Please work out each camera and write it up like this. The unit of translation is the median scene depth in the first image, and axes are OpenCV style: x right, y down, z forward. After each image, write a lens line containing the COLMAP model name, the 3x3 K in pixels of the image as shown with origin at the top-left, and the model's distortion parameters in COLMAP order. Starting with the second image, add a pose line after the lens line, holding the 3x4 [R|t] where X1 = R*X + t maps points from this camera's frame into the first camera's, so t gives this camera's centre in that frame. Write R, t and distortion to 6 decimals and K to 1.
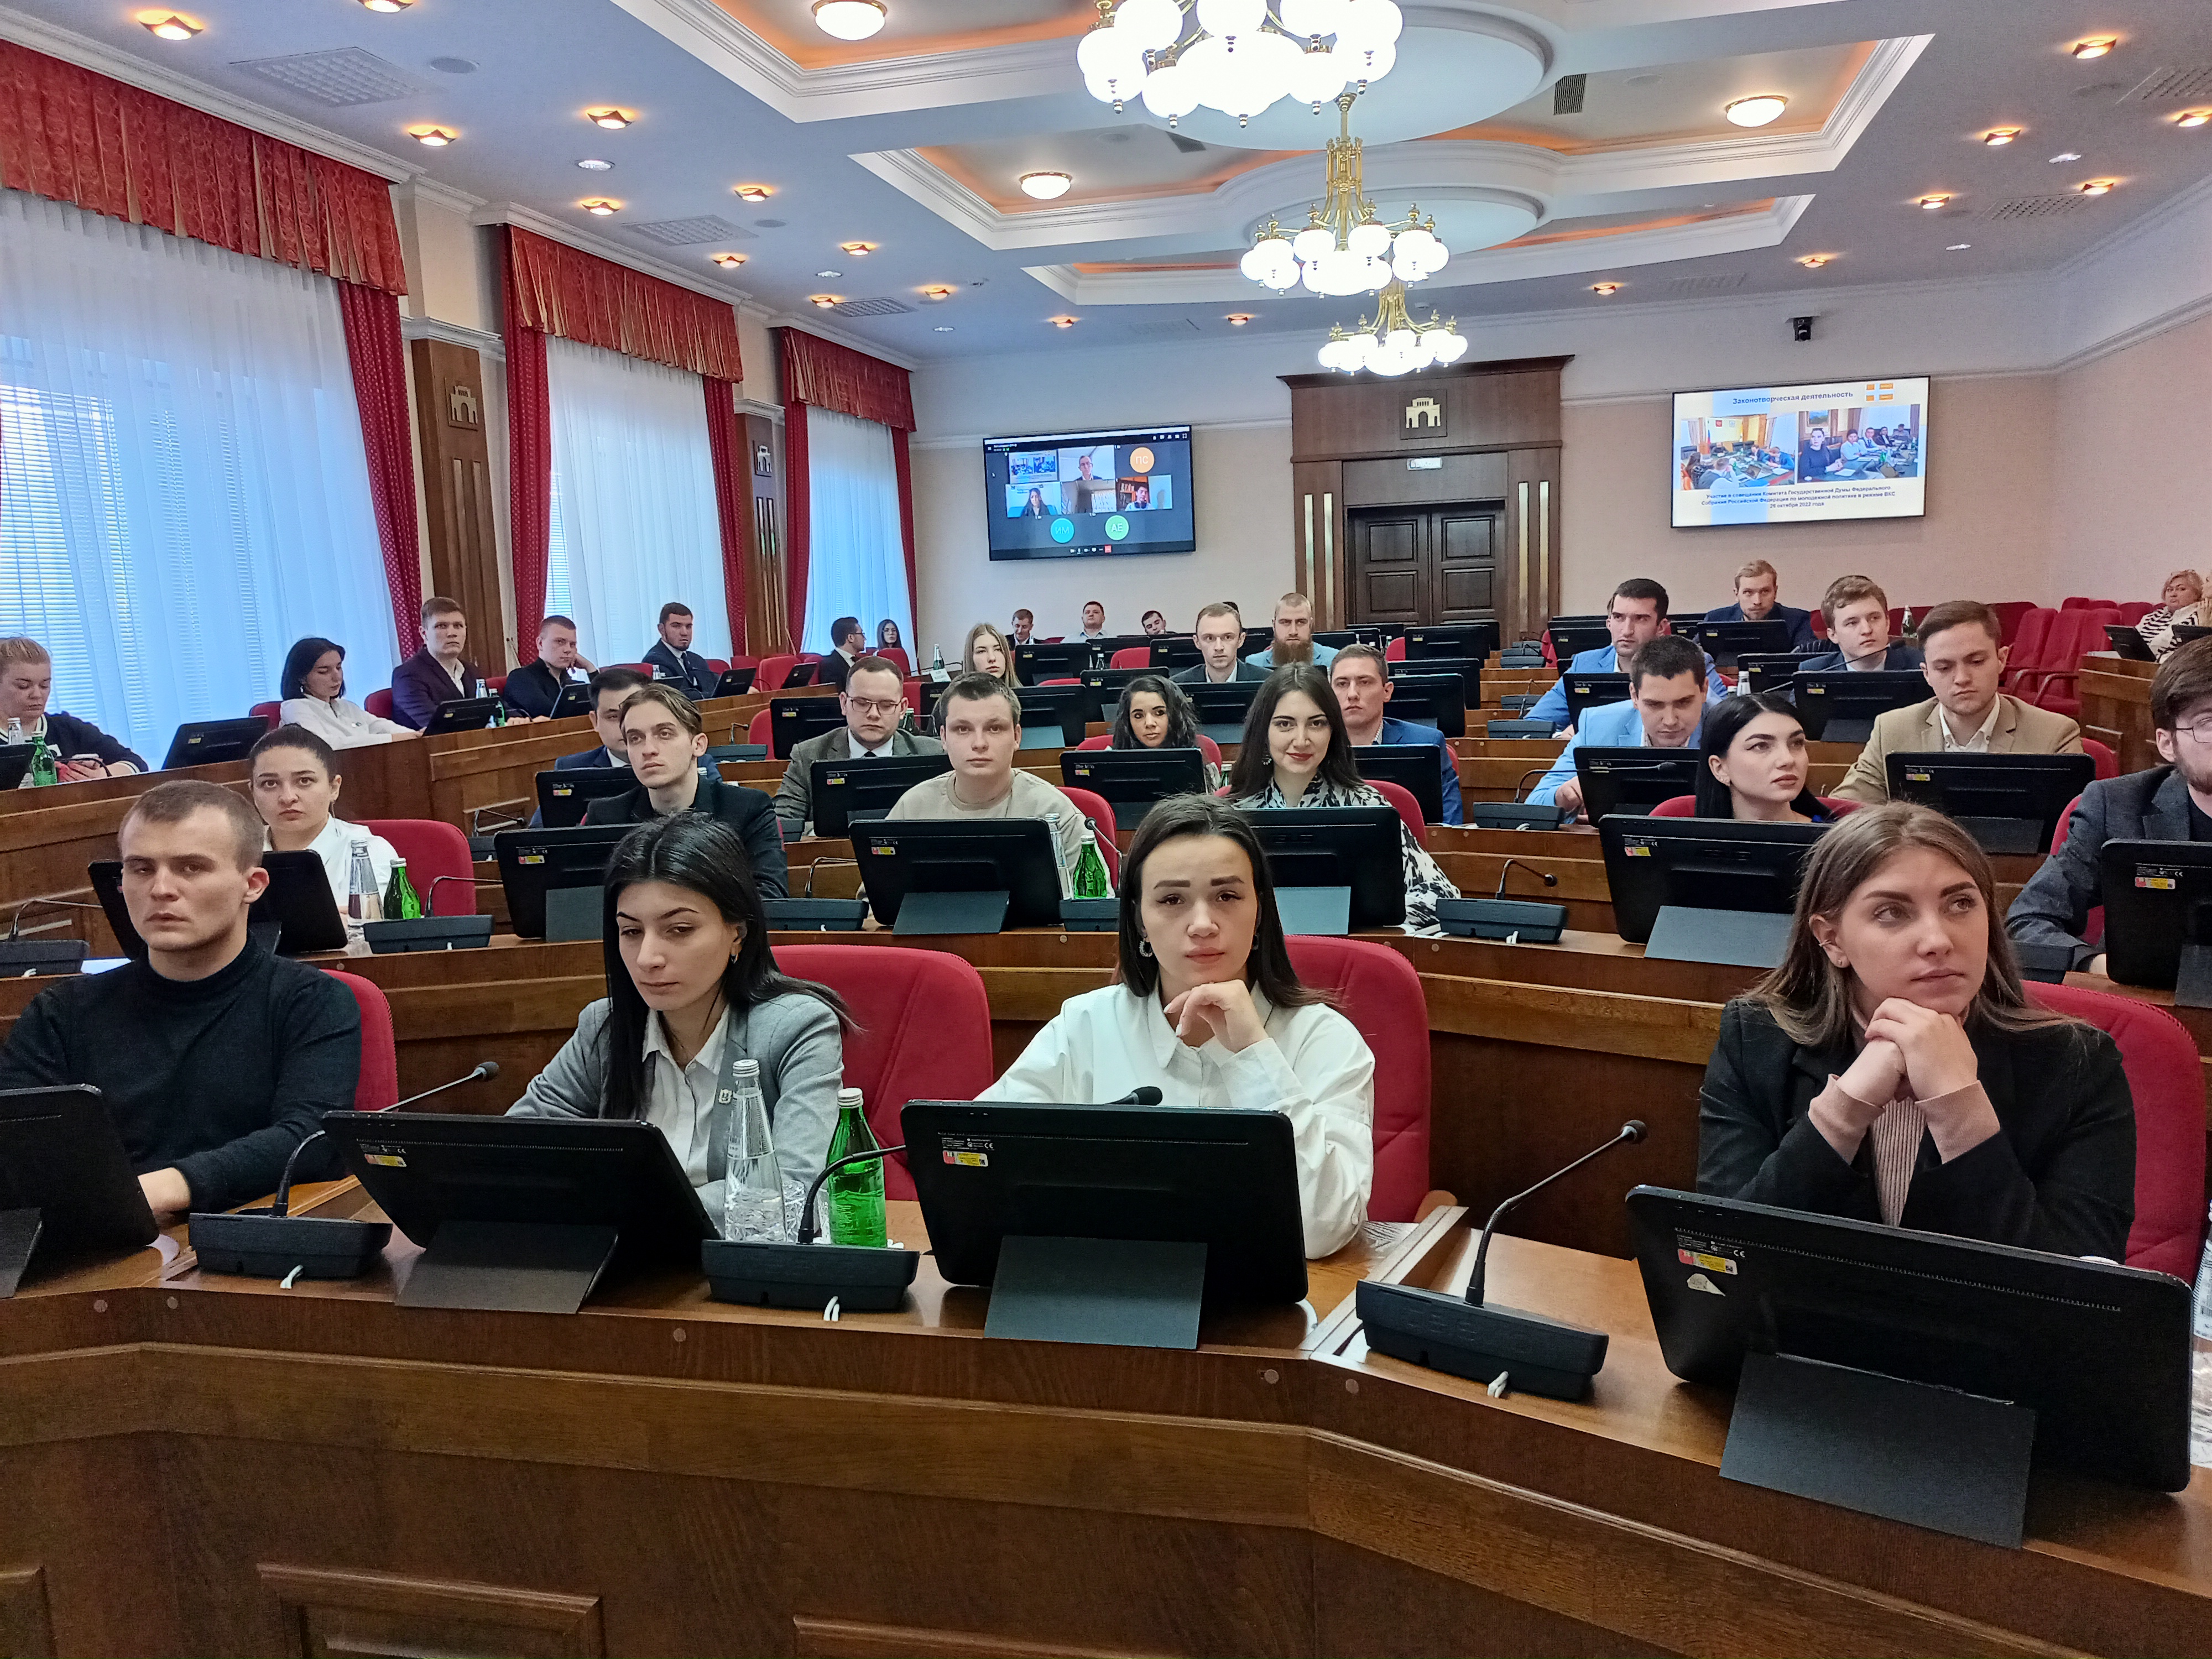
lens RADIAL K [[1655.0, 0, 1108.2], [0, 1655.0, 829.1], [0, 0, 1]] dist [0.028078, -0.018472]
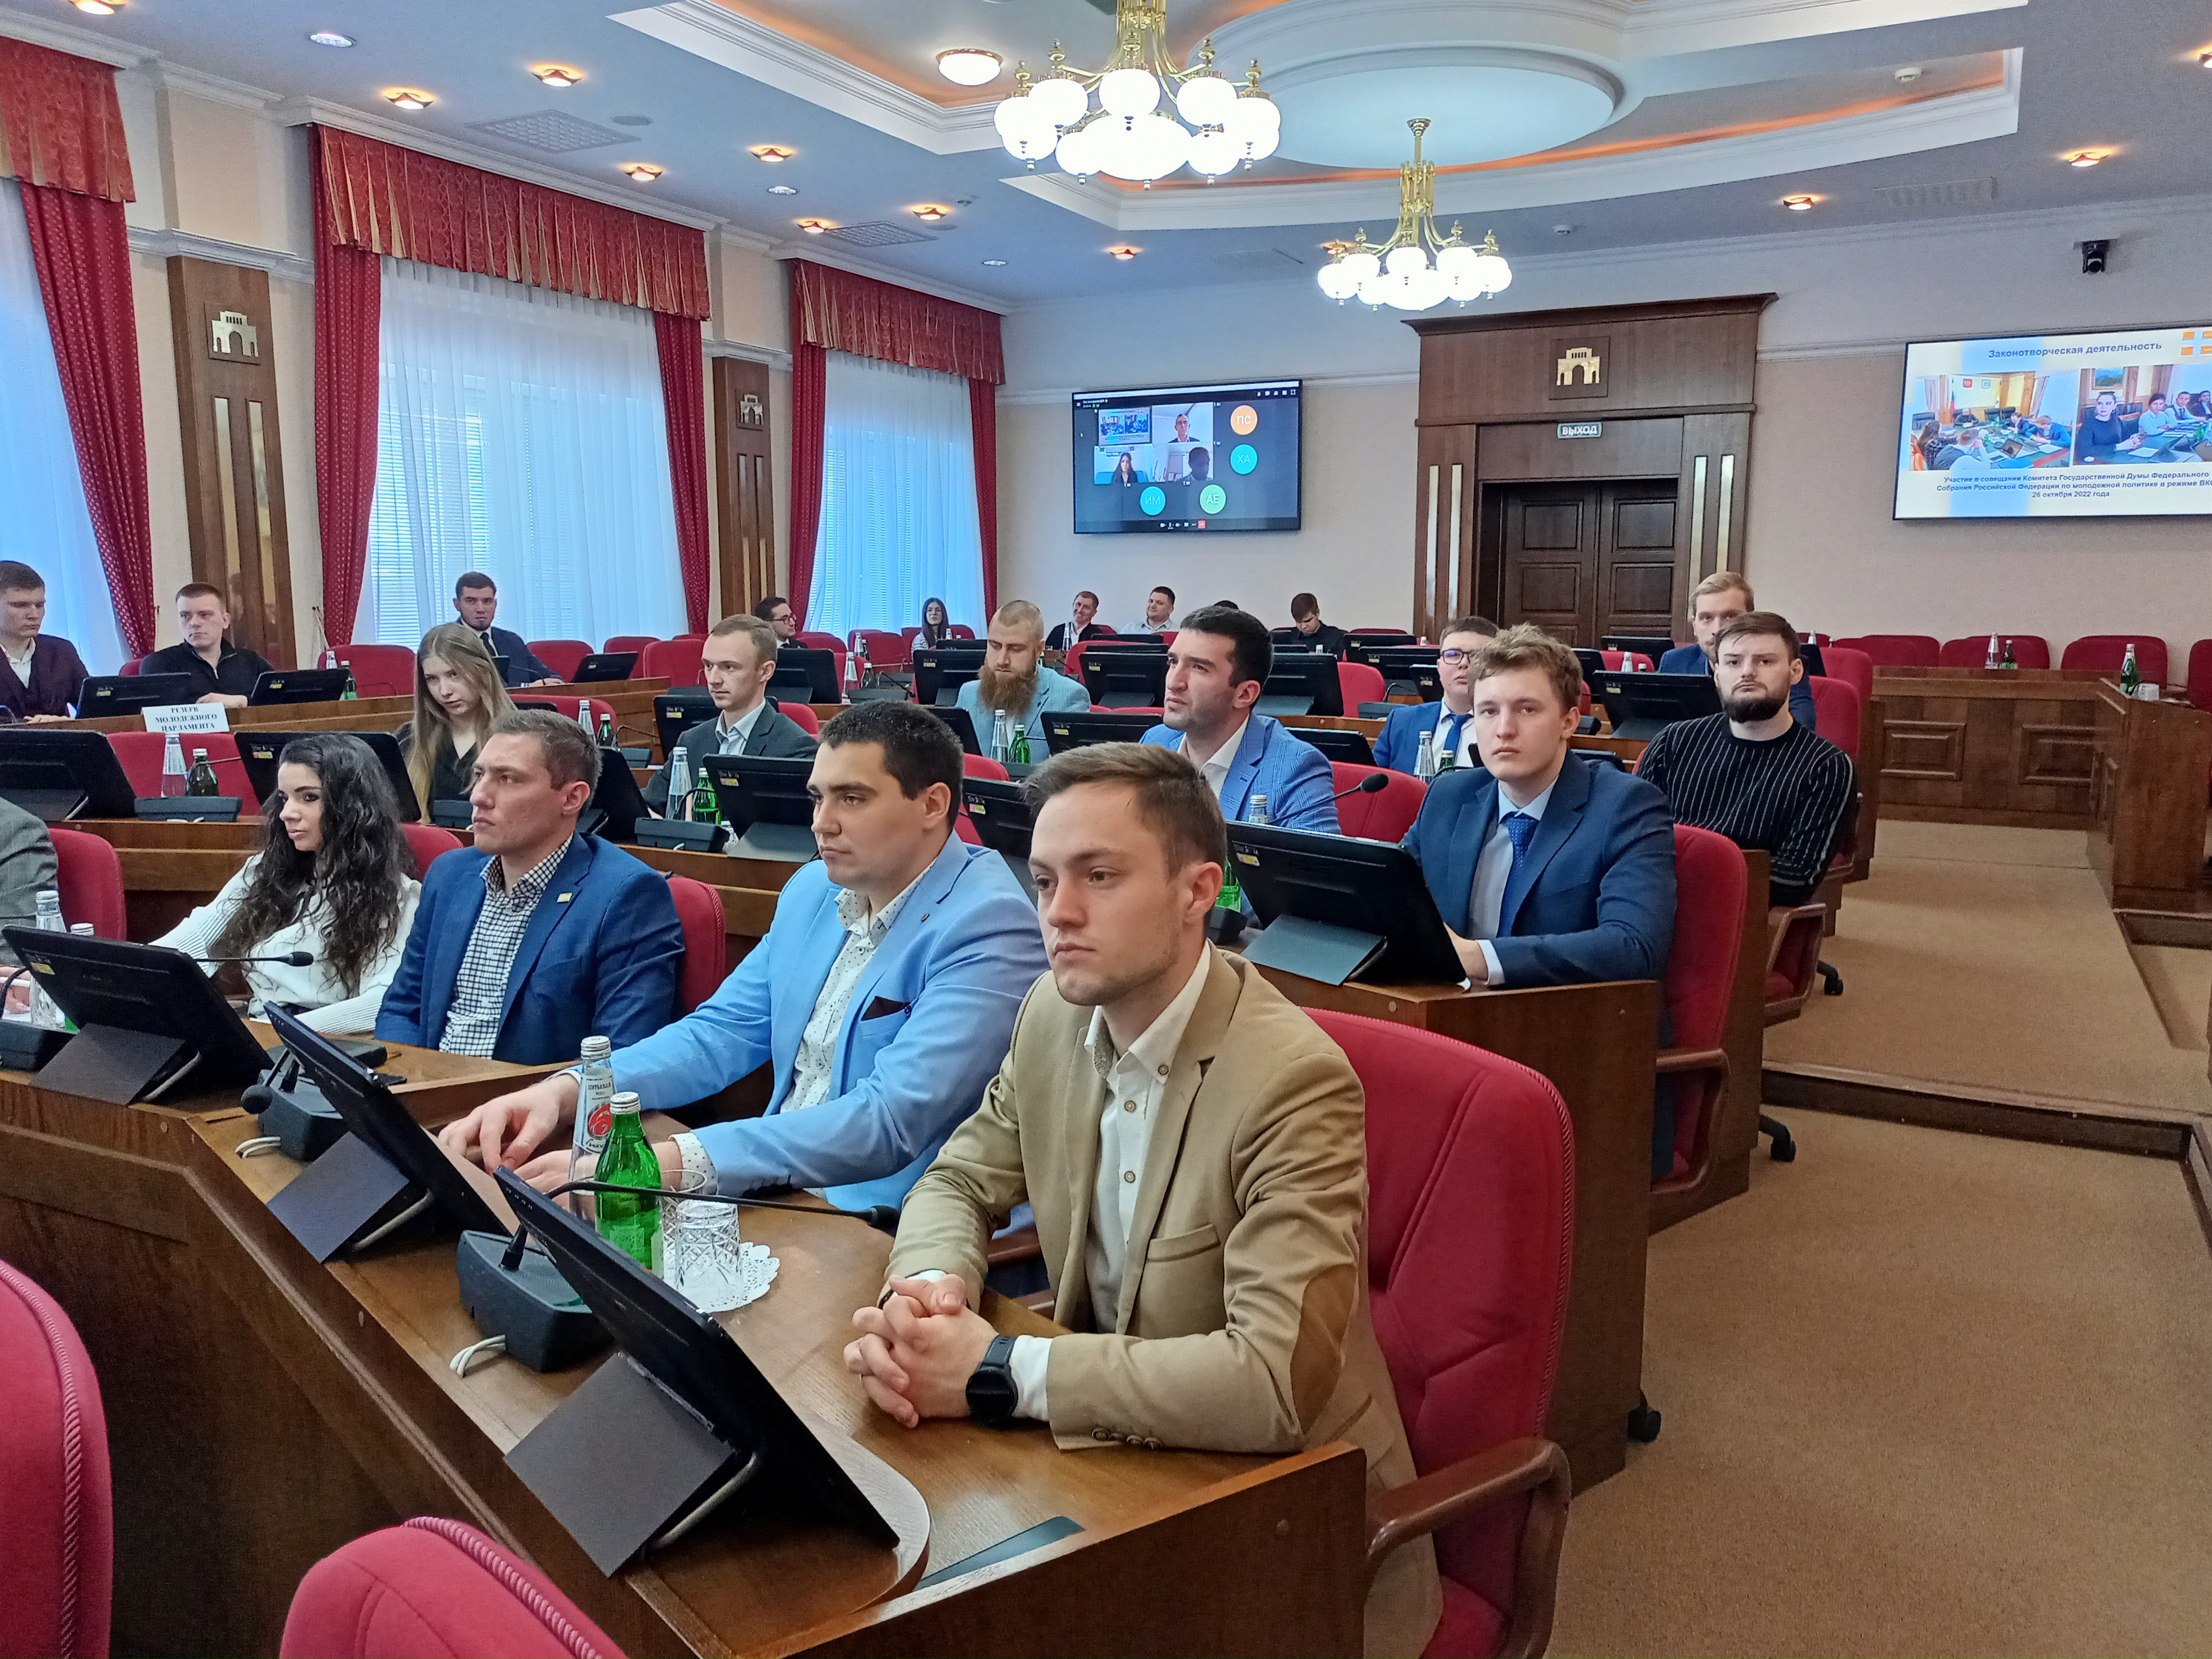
lens RADIAL K [[1655.0, 0, 1102.8], [0, 1655.0, 827.5], [0, 0, 1]] dist [0.028078, -0.018472]
pose [[0.971693, 0.072876, -0.224724, 0.167646], [-0.068675, 0.997288, 0.026463, -0.034933], [0.226044, -0.010281, 0.974063, 0.166944]]
